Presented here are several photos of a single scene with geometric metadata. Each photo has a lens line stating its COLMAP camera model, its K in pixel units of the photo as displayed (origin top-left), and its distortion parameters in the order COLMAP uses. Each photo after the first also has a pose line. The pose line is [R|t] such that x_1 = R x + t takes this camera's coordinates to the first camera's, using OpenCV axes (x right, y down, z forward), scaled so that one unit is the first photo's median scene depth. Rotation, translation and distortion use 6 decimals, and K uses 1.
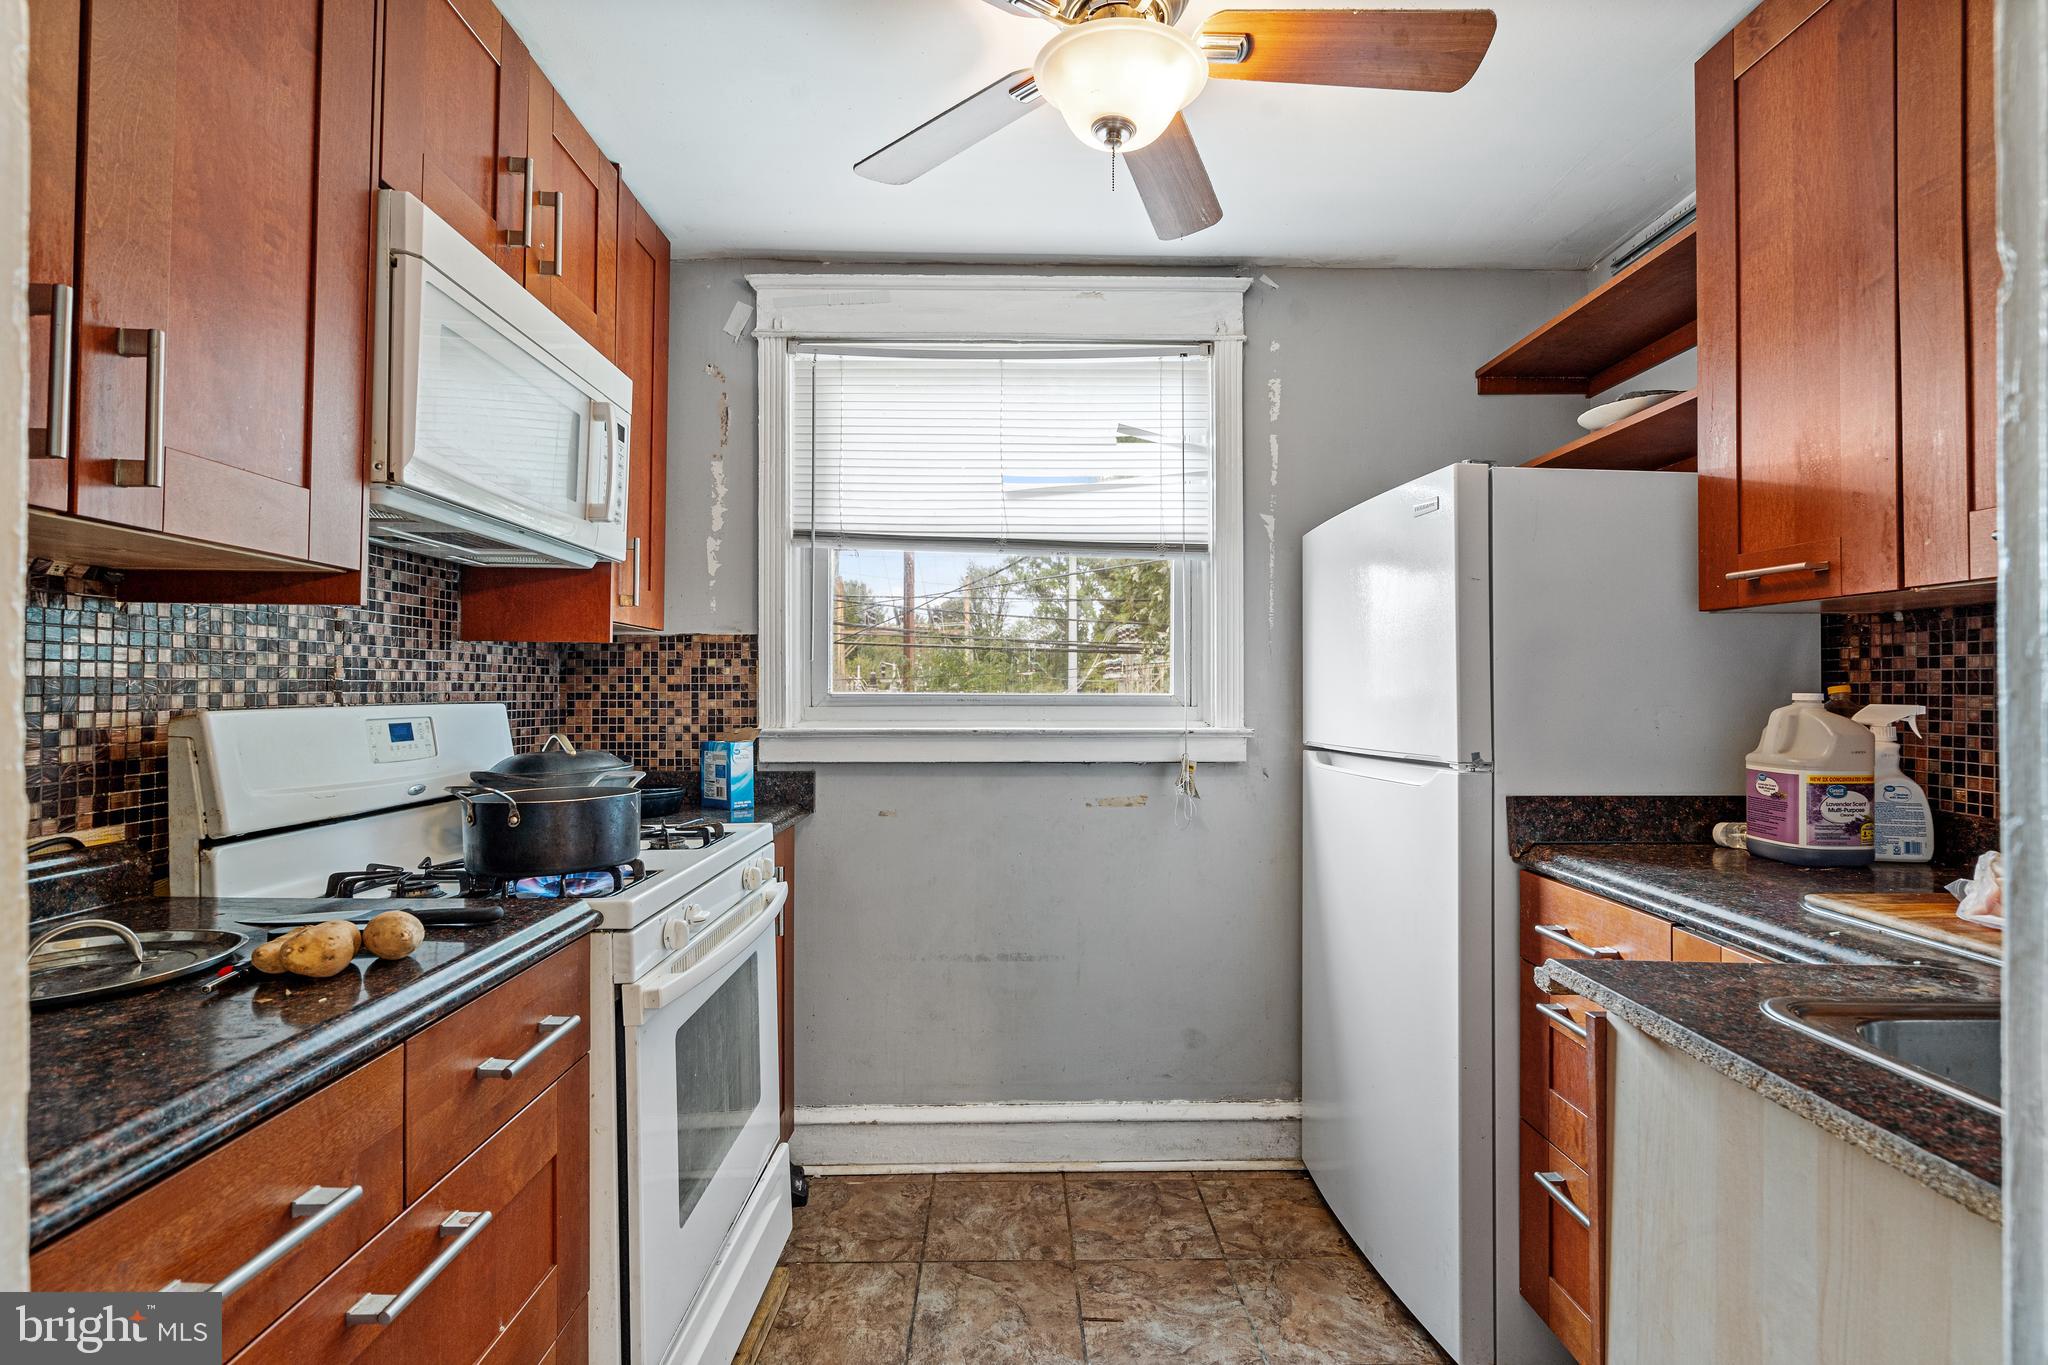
lens RADIAL K [[933.8, 0, 1023.1], [0, 933.8, 674.7], [0, 0, 1]] dist [-0.003580, 0.000237]
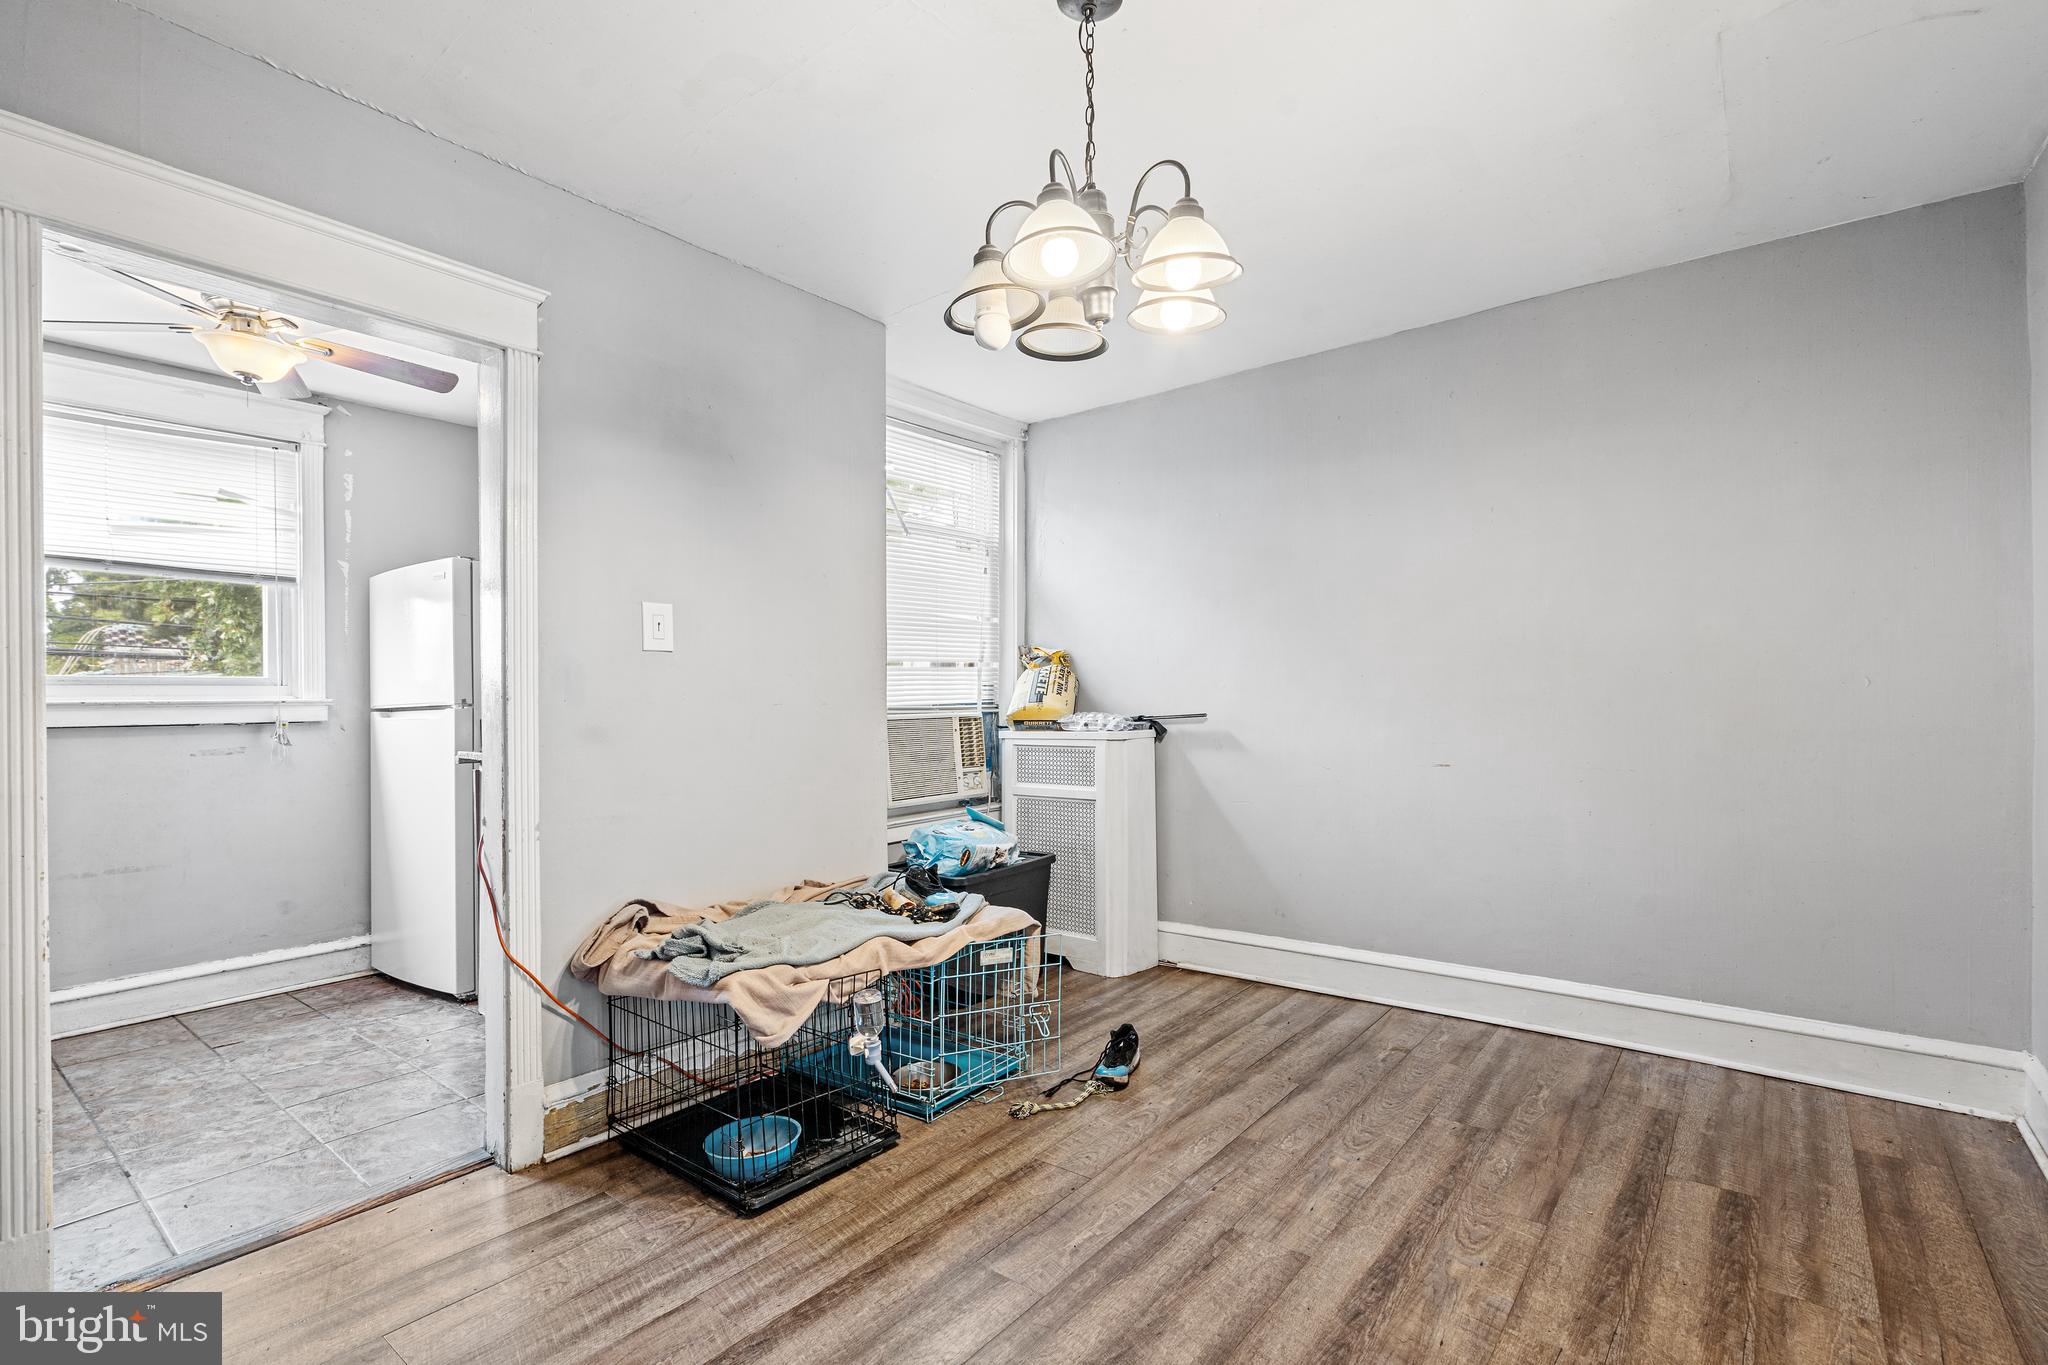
lens RADIAL K [[933.8, 0, 1019.8], [0, 933.8, 693.6], [0, 0, 1]] dist [-0.003580, 0.000237]
pose [[0.636946, -0.004473, 0.770896, -0.219873], [0.004221, 0.999988, 0.002314, 0.049345], [-0.770897, 0.001780, 0.636957, -0.863452]]
